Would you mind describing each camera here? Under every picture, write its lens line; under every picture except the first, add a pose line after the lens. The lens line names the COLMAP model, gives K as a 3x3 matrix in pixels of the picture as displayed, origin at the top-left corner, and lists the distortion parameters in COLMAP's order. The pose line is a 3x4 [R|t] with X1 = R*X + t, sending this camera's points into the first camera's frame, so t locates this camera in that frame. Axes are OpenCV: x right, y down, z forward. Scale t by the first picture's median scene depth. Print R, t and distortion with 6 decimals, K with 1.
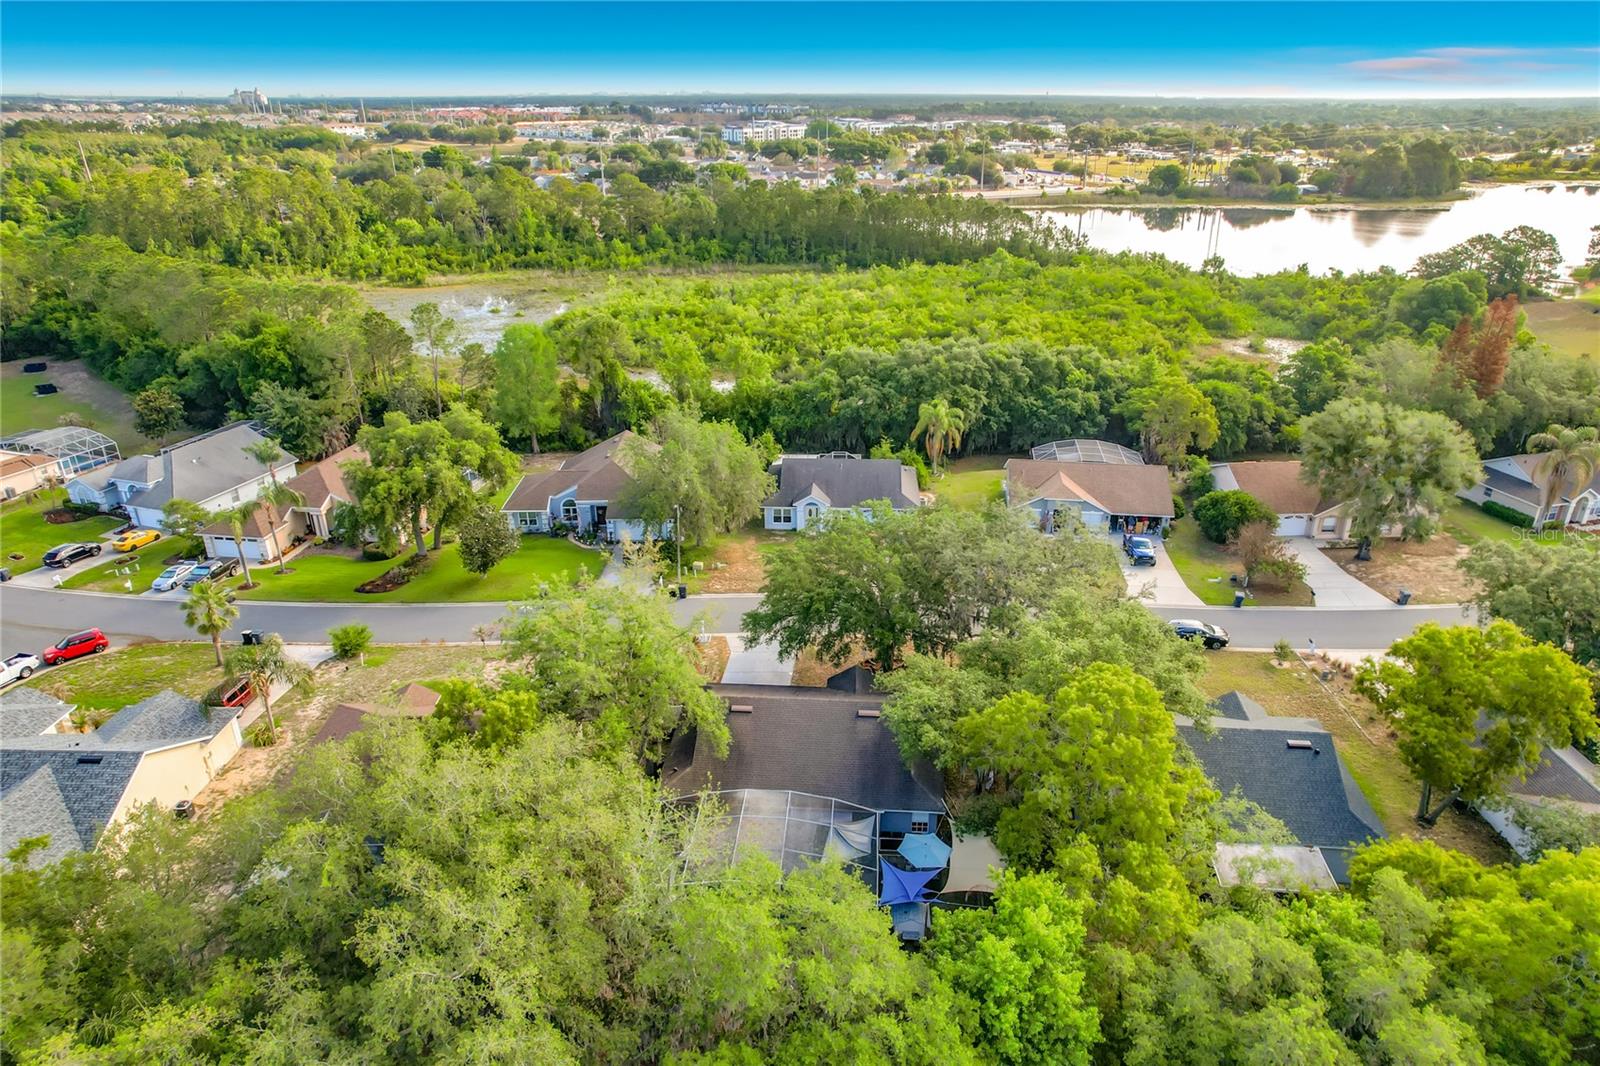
lens RADIAL K [[1010.2, 0, 811.9], [0, 1010.2, 532.3], [0, 0, 1]] dist [-0.058920, 0.060318]
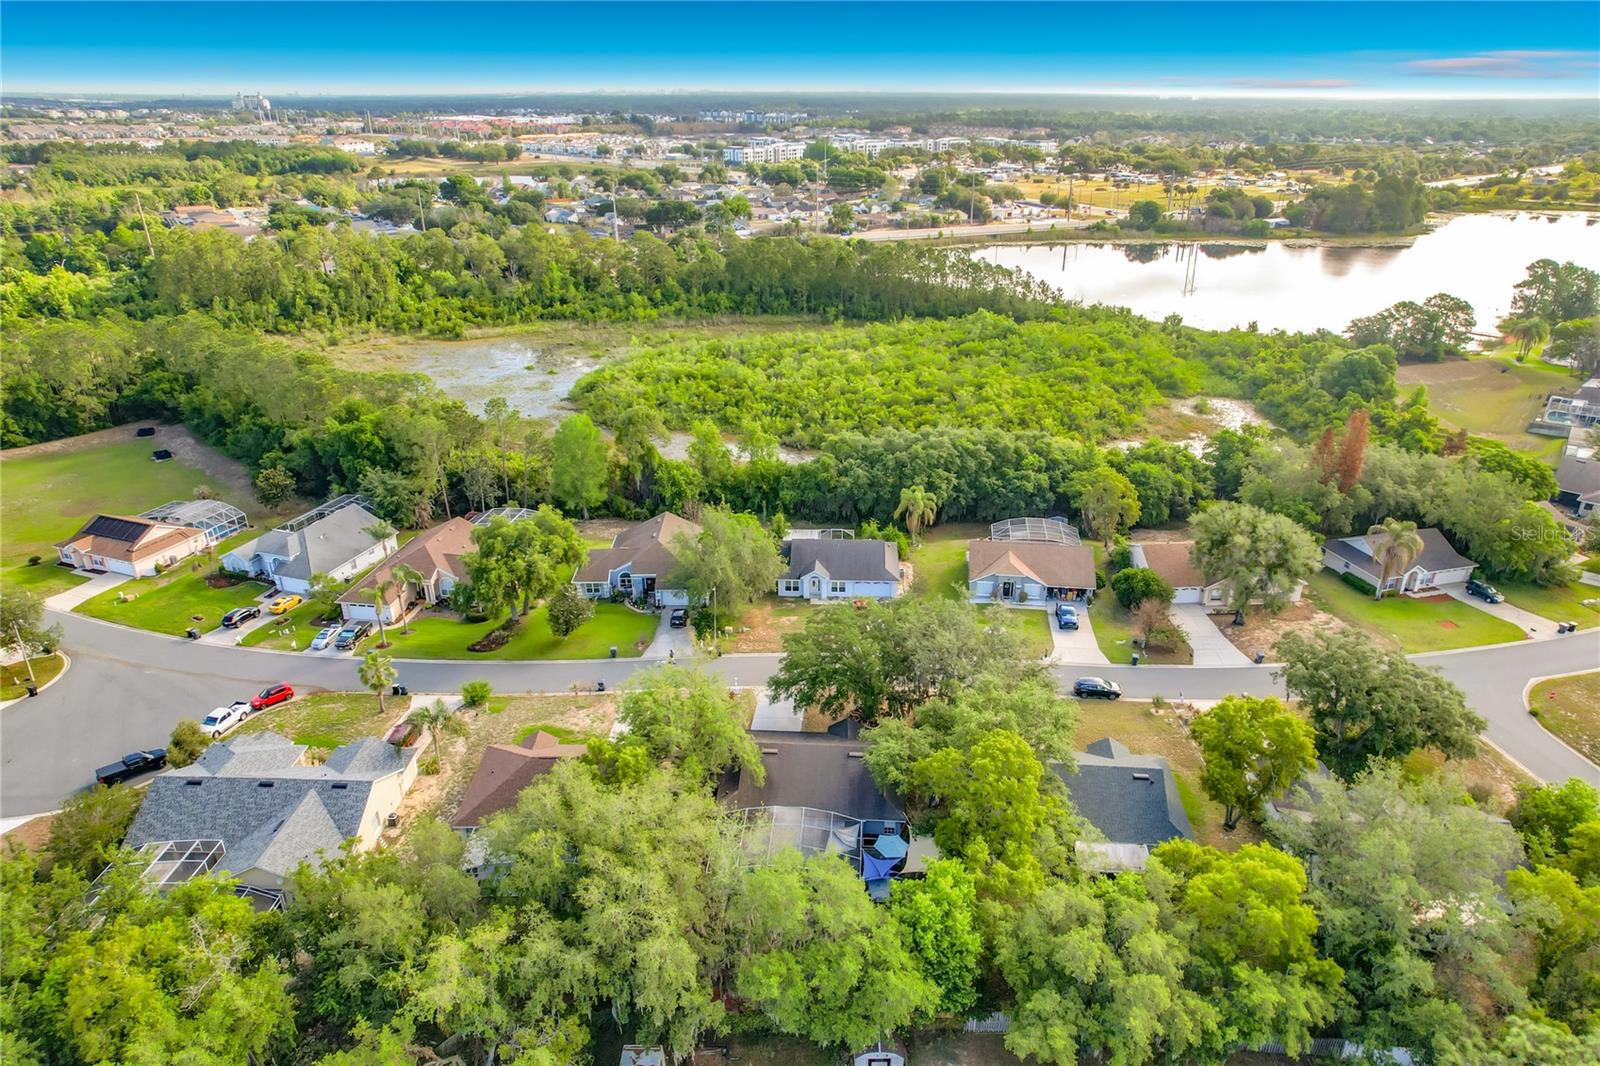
lens RADIAL K [[1010.2, 0, 811.9], [0, 1010.2, 532.3], [0, 0, 1]] dist [-0.058920, 0.060318]
pose [[0.999997, 0.000217, 0.002415, -0.007168], [-0.000224, 0.999997, 0.002631, -0.087772], [-0.002415, -0.002632, 0.999994, -0.280198]]
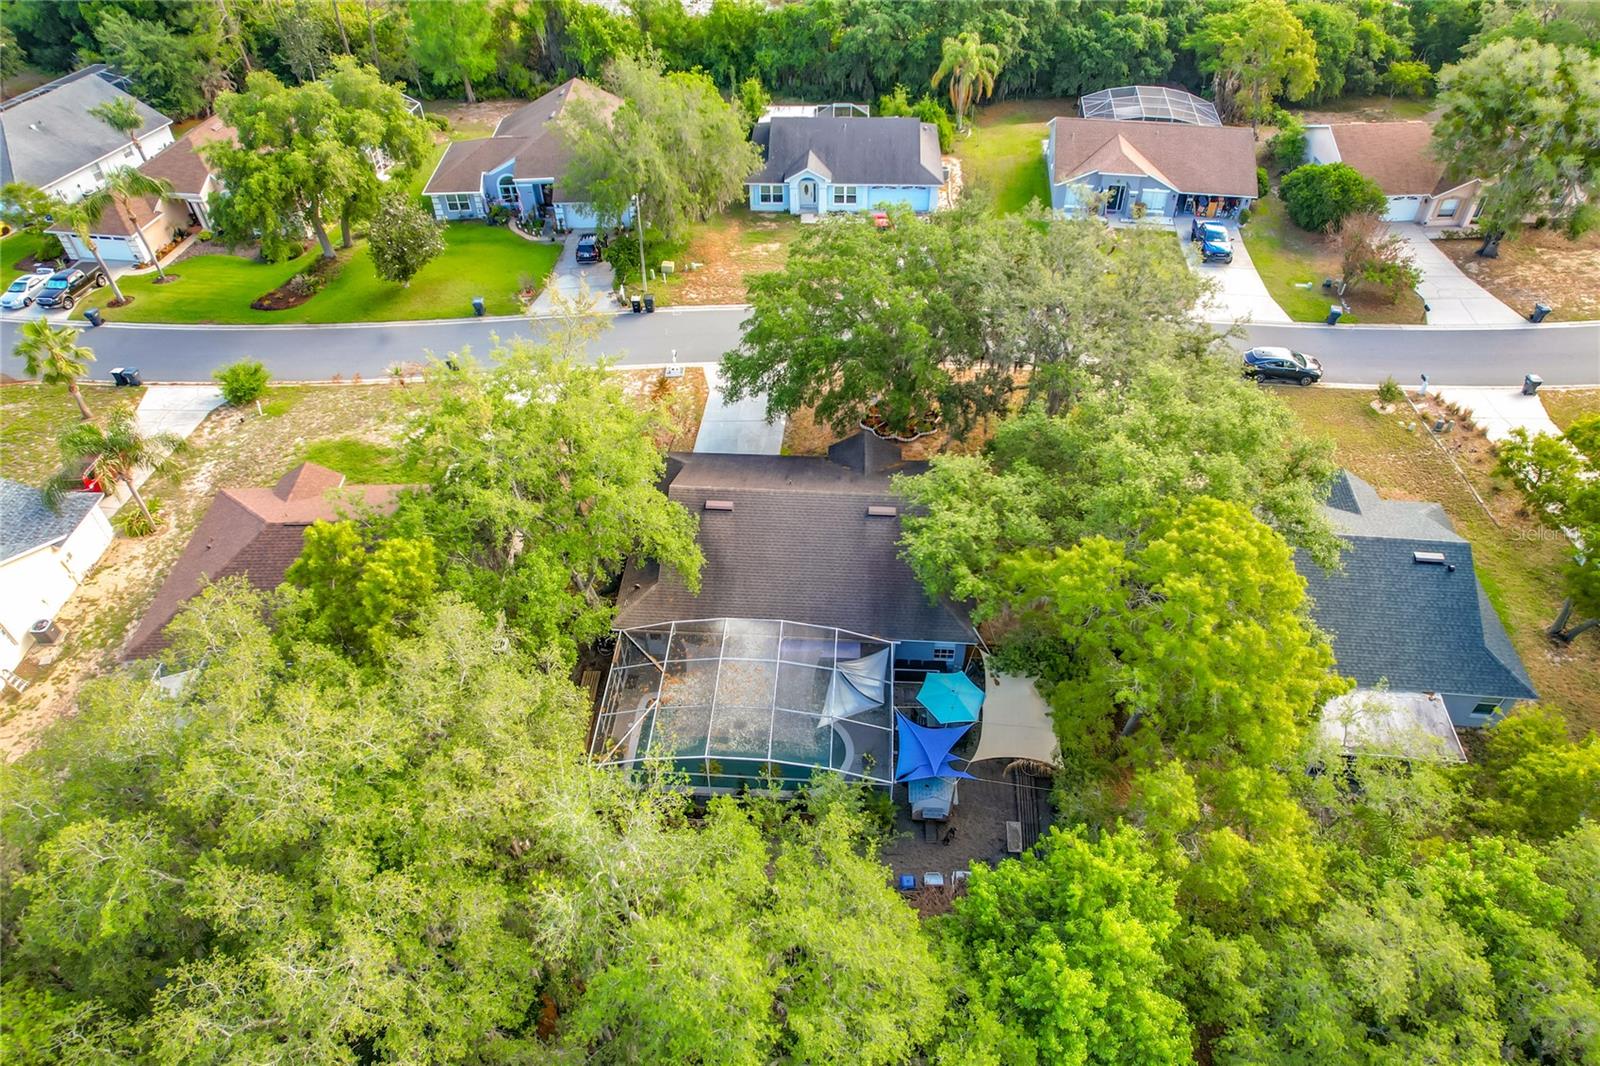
lens RADIAL K [[1038.7, 0, 815.5], [0, 1038.7, 503.0], [0, 0, 1]] dist [-0.093281, 0.089692]
pose [[0.999960, -0.008803, 0.001759, 0.002019], [0.007748, 0.945350, 0.325964, -0.050865], [-0.004532, -0.325937, 0.945381, 0.141491]]
